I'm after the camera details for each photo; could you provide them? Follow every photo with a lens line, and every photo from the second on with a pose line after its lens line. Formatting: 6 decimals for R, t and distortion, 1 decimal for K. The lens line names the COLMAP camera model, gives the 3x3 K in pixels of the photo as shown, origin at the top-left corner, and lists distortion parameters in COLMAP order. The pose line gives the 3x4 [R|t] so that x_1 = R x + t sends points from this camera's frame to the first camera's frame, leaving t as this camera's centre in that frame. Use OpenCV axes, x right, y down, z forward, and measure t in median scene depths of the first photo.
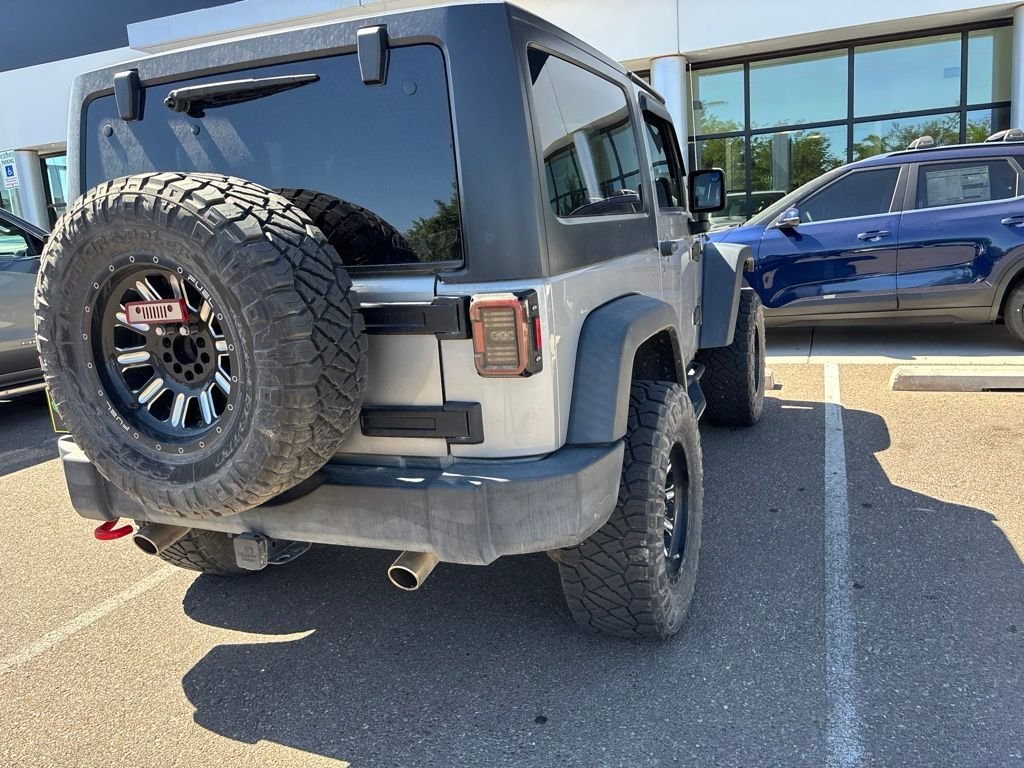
lens RADIAL K [[774.2, 0, 512.8], [0, 774.2, 378.5], [0, 0, 1]] dist [0.053596, -0.055864]
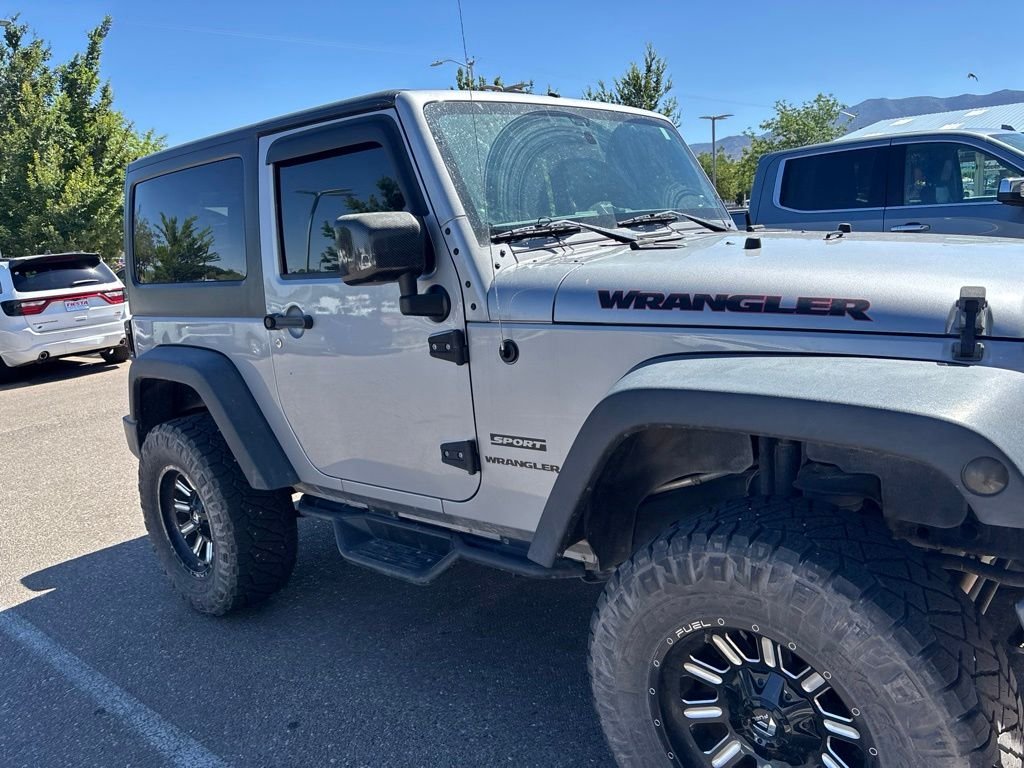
lens RADIAL K [[774.2, 0, 515.0], [0, 774.2, 385.2], [0, 0, 1]] dist [0.053596, -0.055864]
pose [[-0.326294, 0.281139, -0.902493, 1.350217], [-0.079873, 0.943133, 0.322677, -0.589994], [0.941888, 0.177373, -0.285283, 2.214479]]
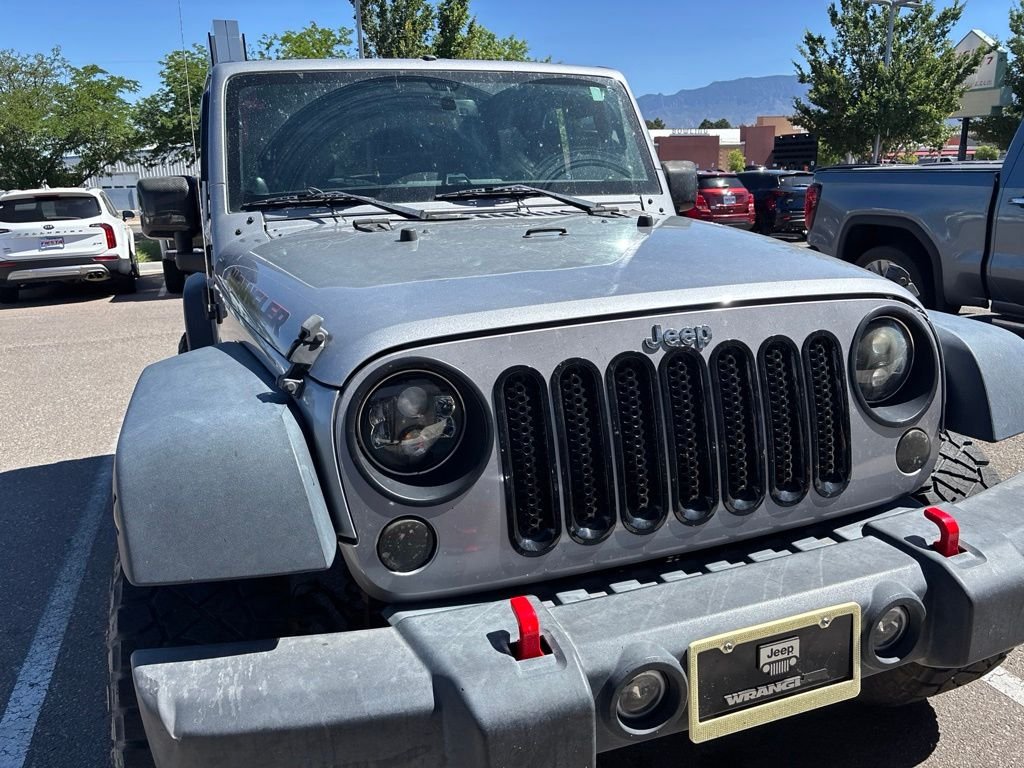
lens RADIAL K [[774.2, 0, 506.6], [0, 774.2, 371.8], [0, 0, 1]] dist [0.053596, -0.055864]
pose [[-0.737002, 0.251789, -0.627240, 0.852241], [-0.048885, 0.905732, 0.421023, -0.708208], [0.674120, 0.340958, -0.655217, 2.906633]]
